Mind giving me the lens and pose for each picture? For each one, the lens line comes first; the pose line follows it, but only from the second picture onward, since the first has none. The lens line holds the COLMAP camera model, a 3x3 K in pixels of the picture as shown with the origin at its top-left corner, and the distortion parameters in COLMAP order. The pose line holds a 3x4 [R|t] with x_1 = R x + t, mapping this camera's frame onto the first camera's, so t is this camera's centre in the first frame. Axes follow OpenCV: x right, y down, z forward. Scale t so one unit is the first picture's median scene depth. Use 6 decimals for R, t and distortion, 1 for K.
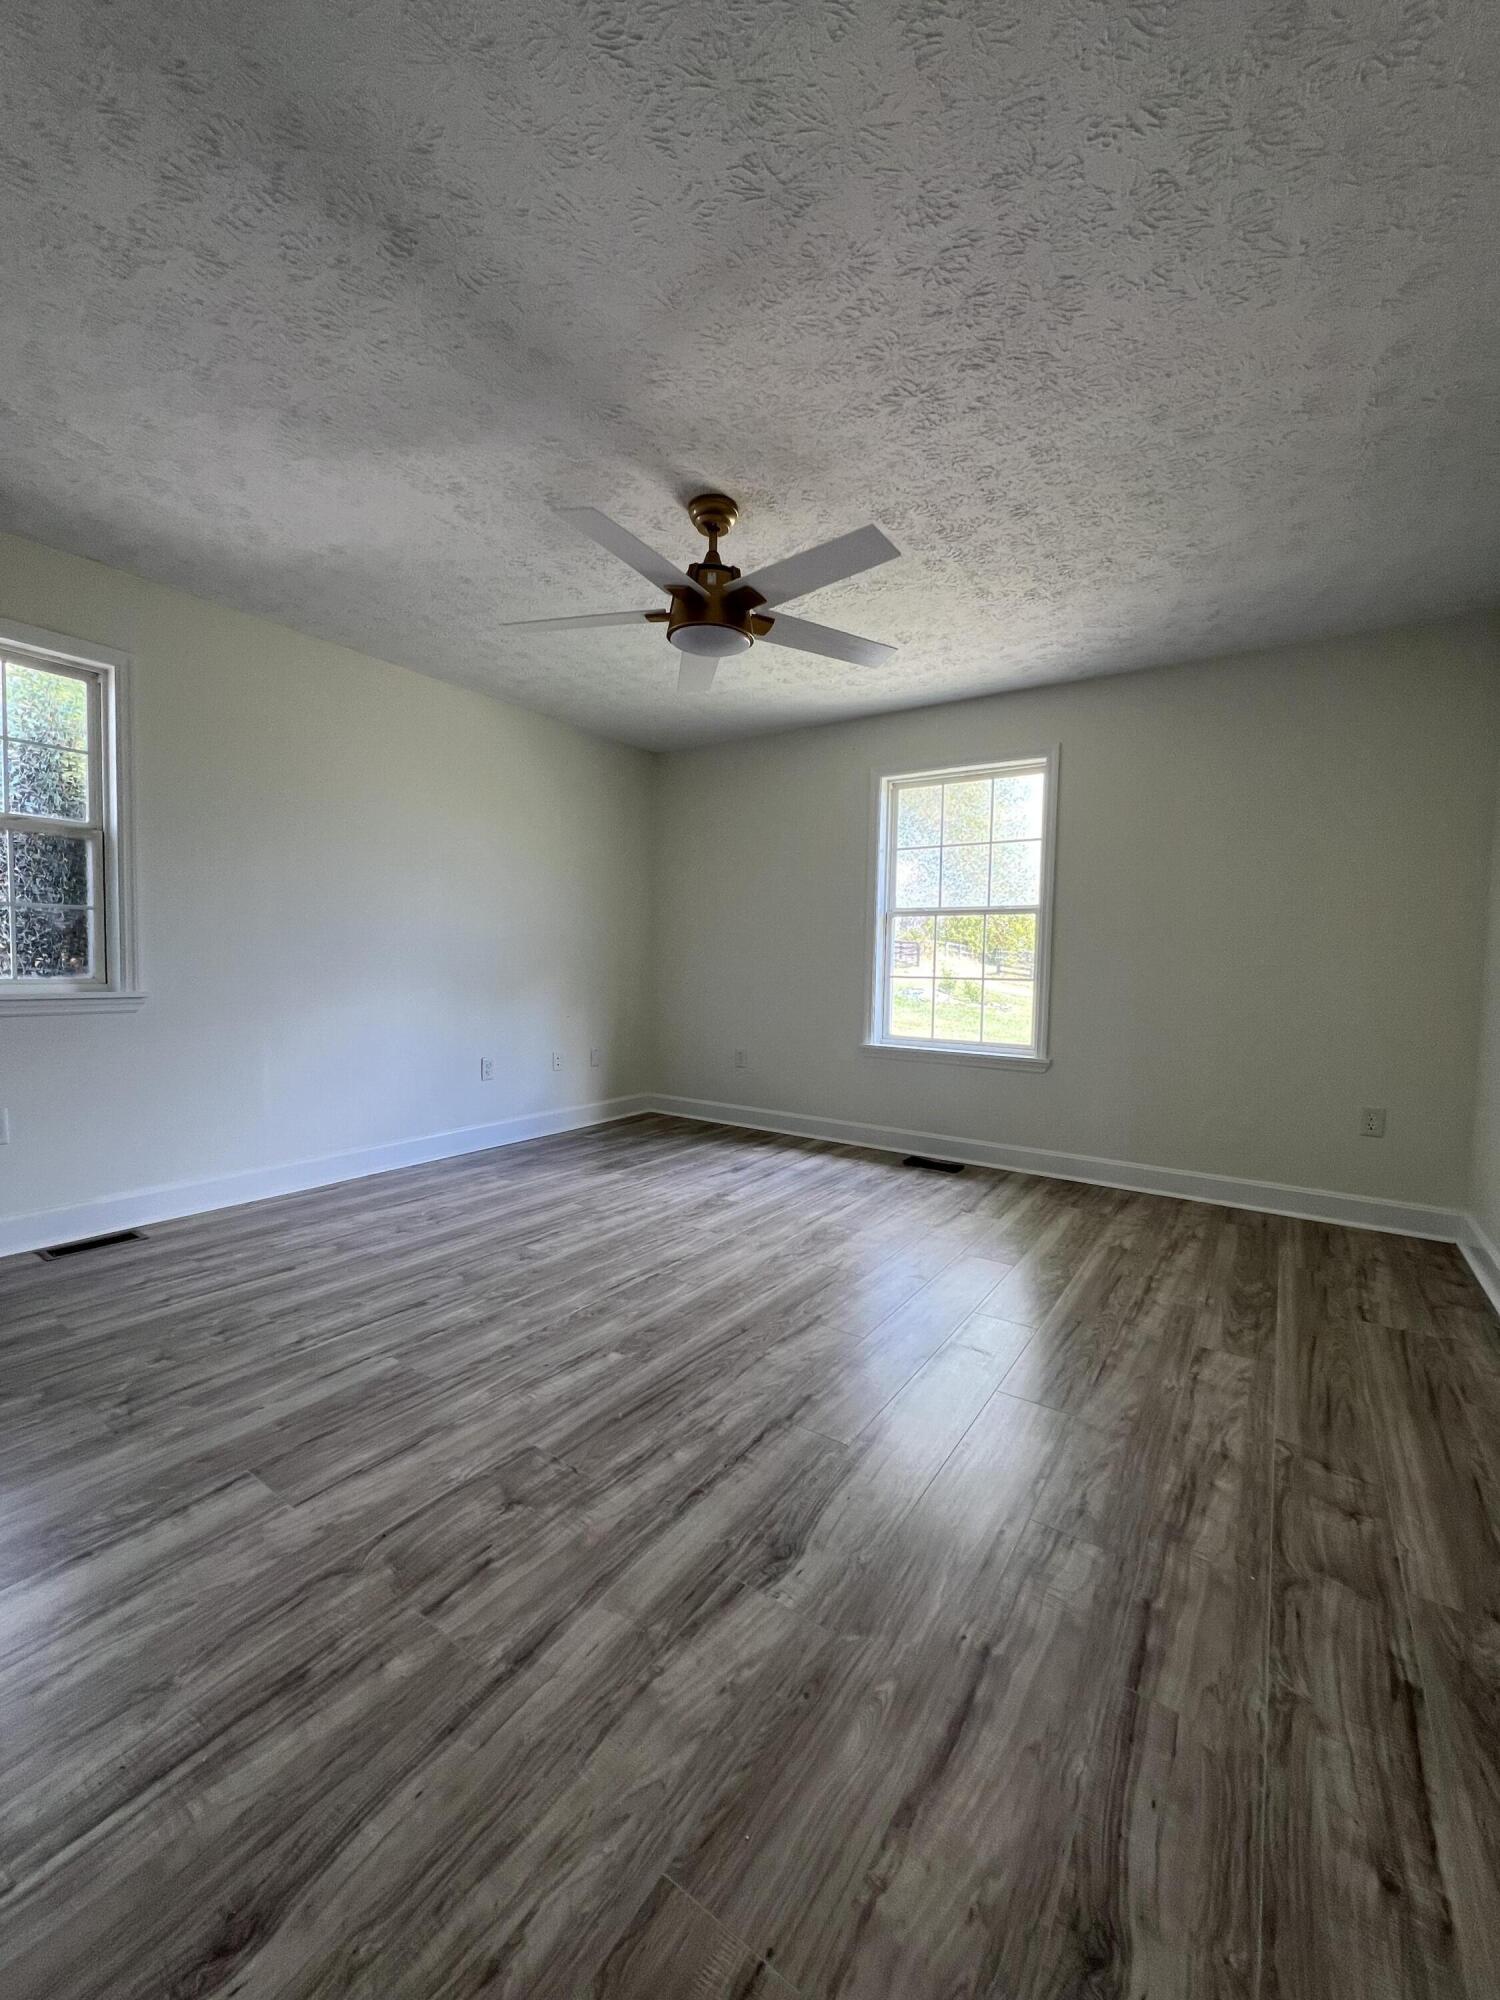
lens RADIAL K [[795.1, 0, 750.0], [0, 795.1, 1000.0], [0, 0, 1]] dist [-0.000649, 0.000108]
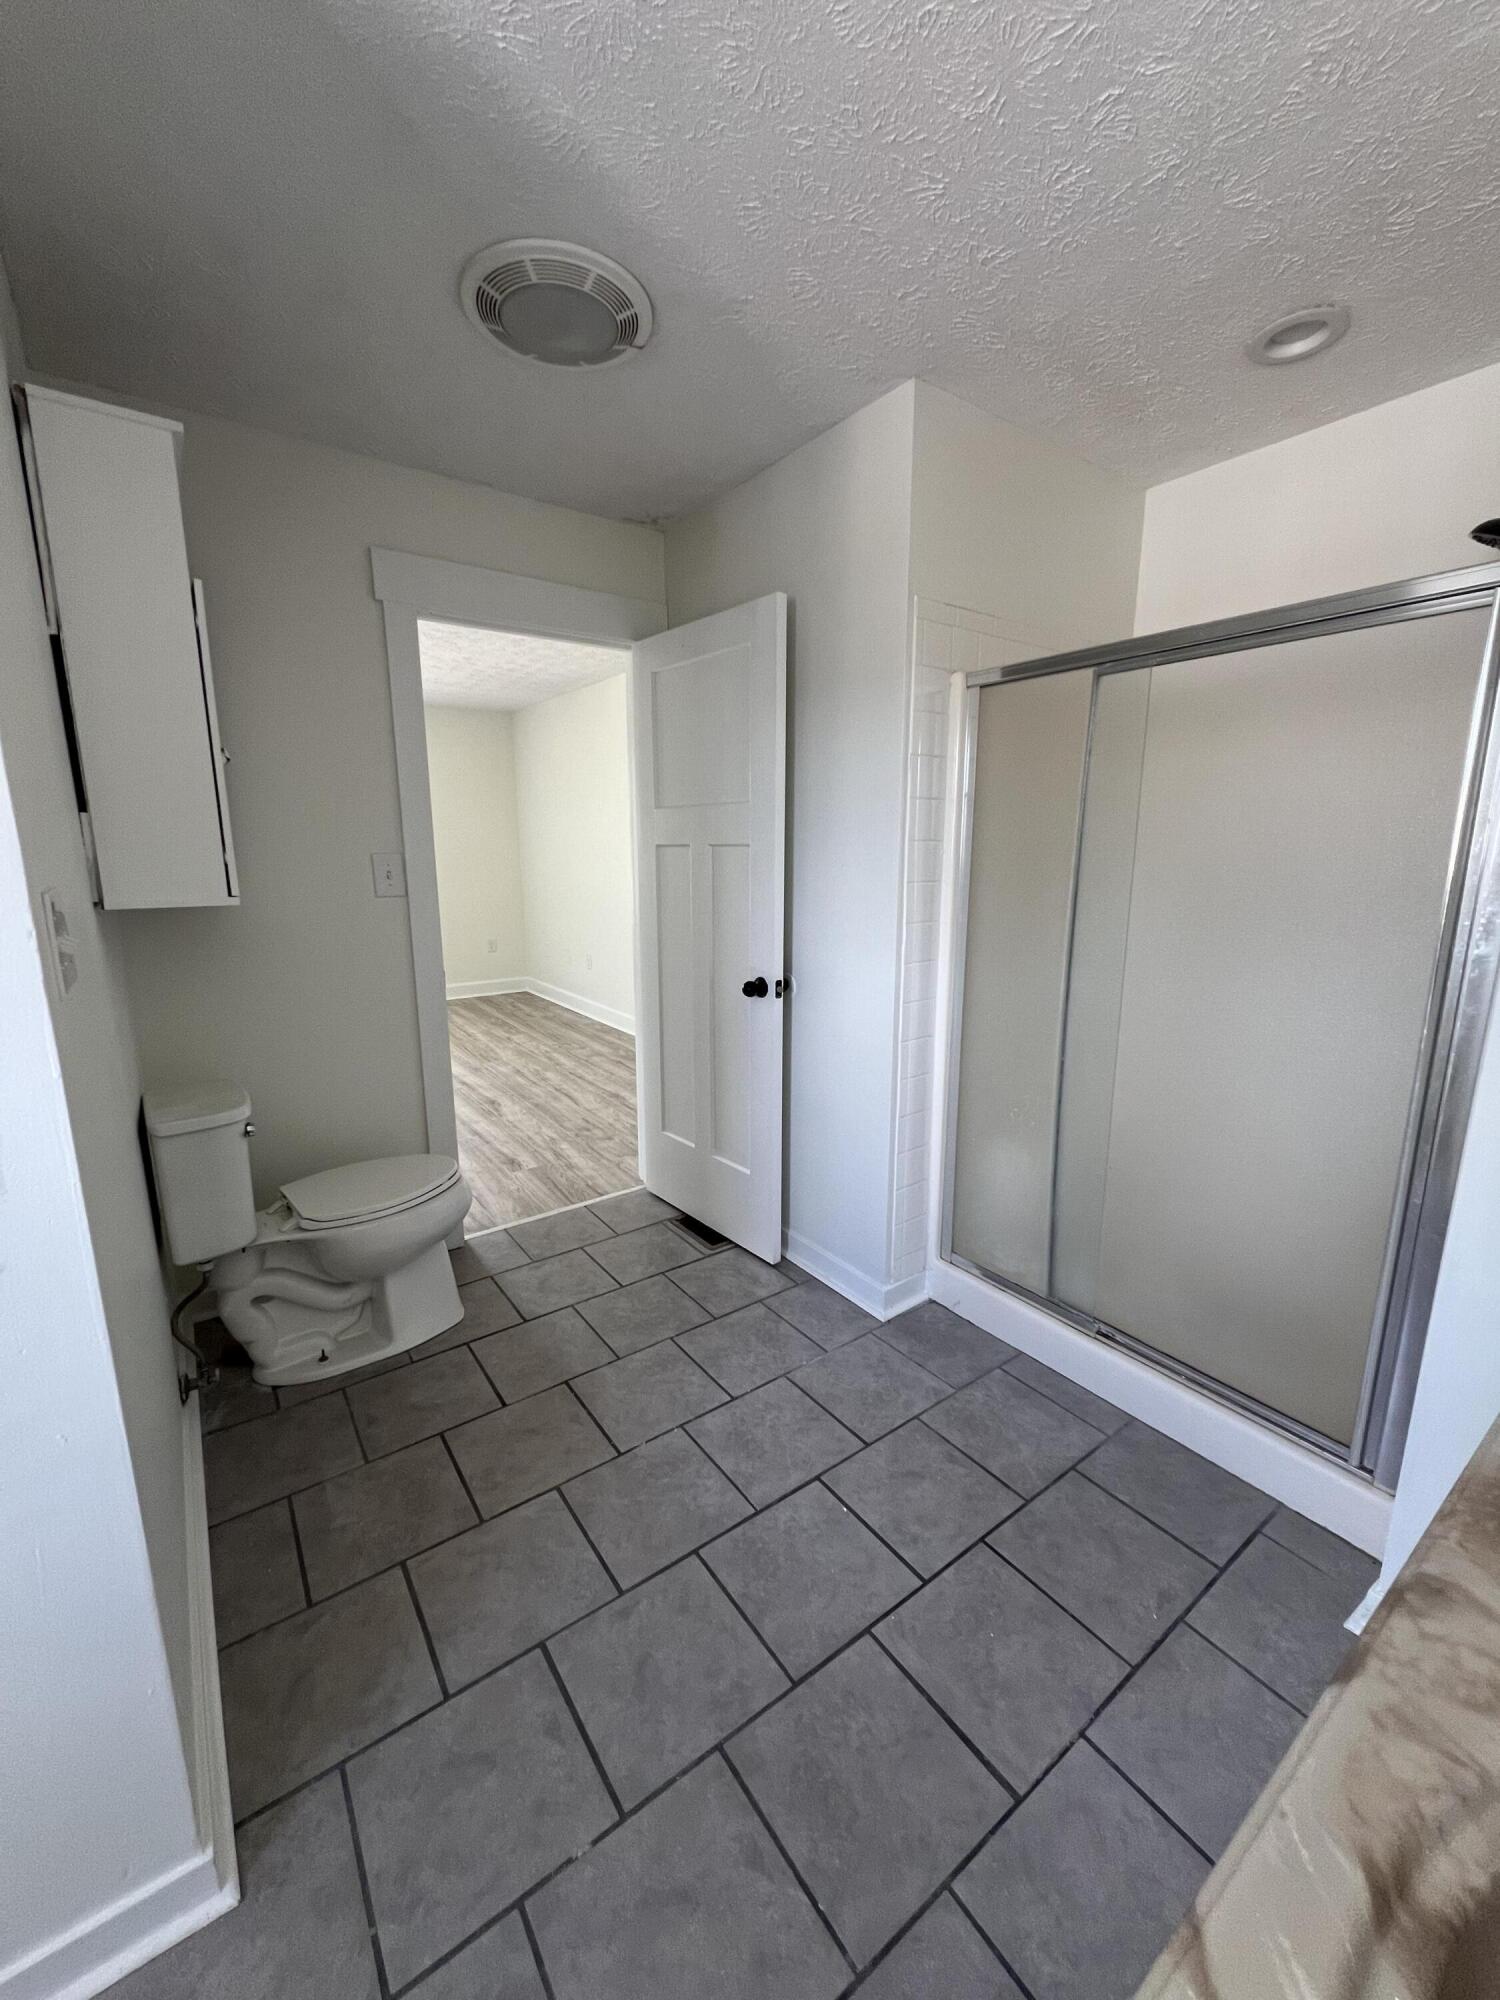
lens RADIAL K [[795.1, 0, 750.0], [0, 795.1, 1000.0], [0, 0, 1]] dist [-0.000649, 0.000108]
pose [[0.332072, -0.204319, 0.920859, -2.770042], [0.049907, 0.978696, 0.199155, -0.262780], [-0.941933, -0.020177, 0.335194, -1.074944]]
